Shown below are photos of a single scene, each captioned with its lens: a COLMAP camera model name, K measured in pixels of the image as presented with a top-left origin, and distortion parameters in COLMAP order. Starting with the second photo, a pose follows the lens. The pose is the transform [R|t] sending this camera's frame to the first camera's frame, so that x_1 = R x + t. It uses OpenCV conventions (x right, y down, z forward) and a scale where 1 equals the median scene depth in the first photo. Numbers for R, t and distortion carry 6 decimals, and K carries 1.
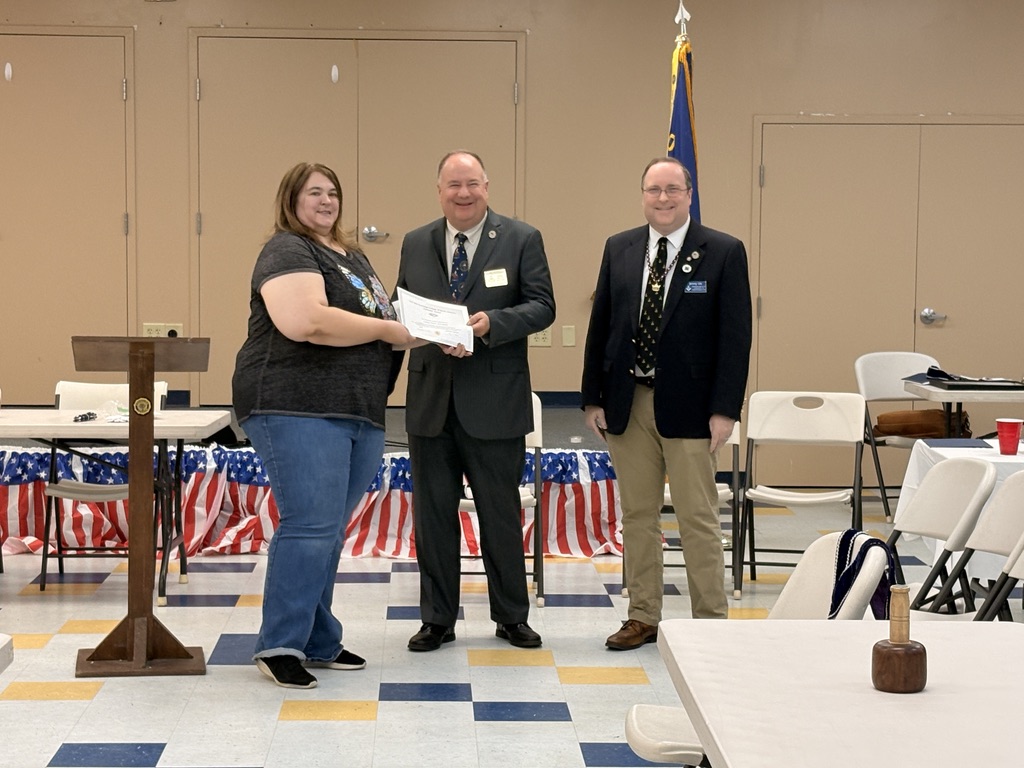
lens RADIAL K [[2424.2, 0, 502.7], [0, 2424.2, 381.8], [0, 0, 1]] dist [0.128173, 0.000000]
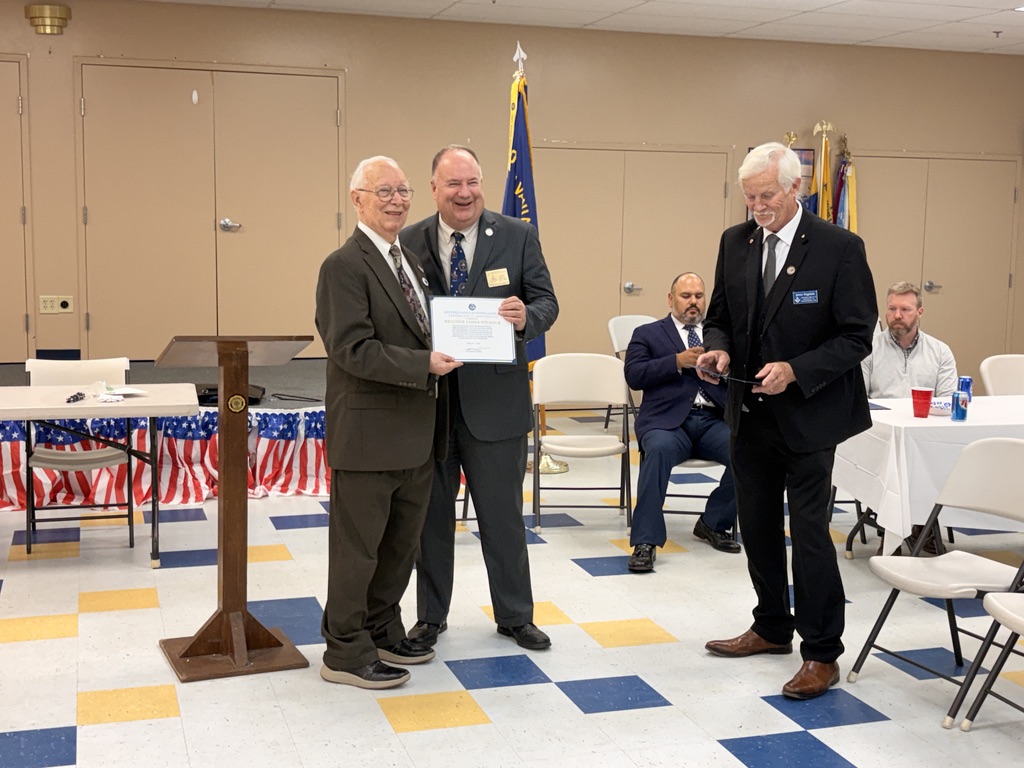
lens RADIAL K [[1378.5, 0, 540.6], [0, 1378.5, 370.8], [0, 0, 1]] dist [0.028985, 0.000000]
pose [[0.959211, -0.022459, 0.281796, -0.126264], [0.009516, 0.998839, 0.047214, -0.020730], [-0.282530, -0.042607, 0.958312, 0.308101]]
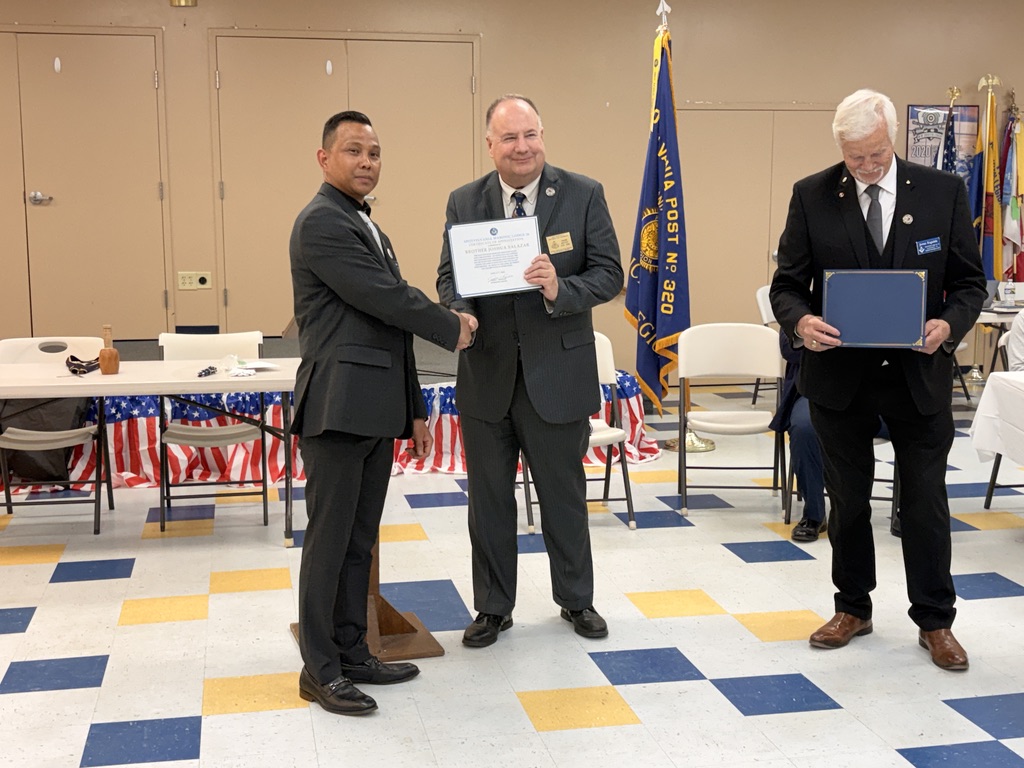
lens RADIAL K [[1378.5, 0, 517.2], [0, 1378.5, 385.4], [0, 0, 1]] dist [0.028985, 0.000000]
pose [[0.985209, -0.032444, 0.168257, -0.120748], [0.020607, 0.997219, 0.071626, -0.016360], [-0.170113, -0.067100, 0.983138, 0.341358]]
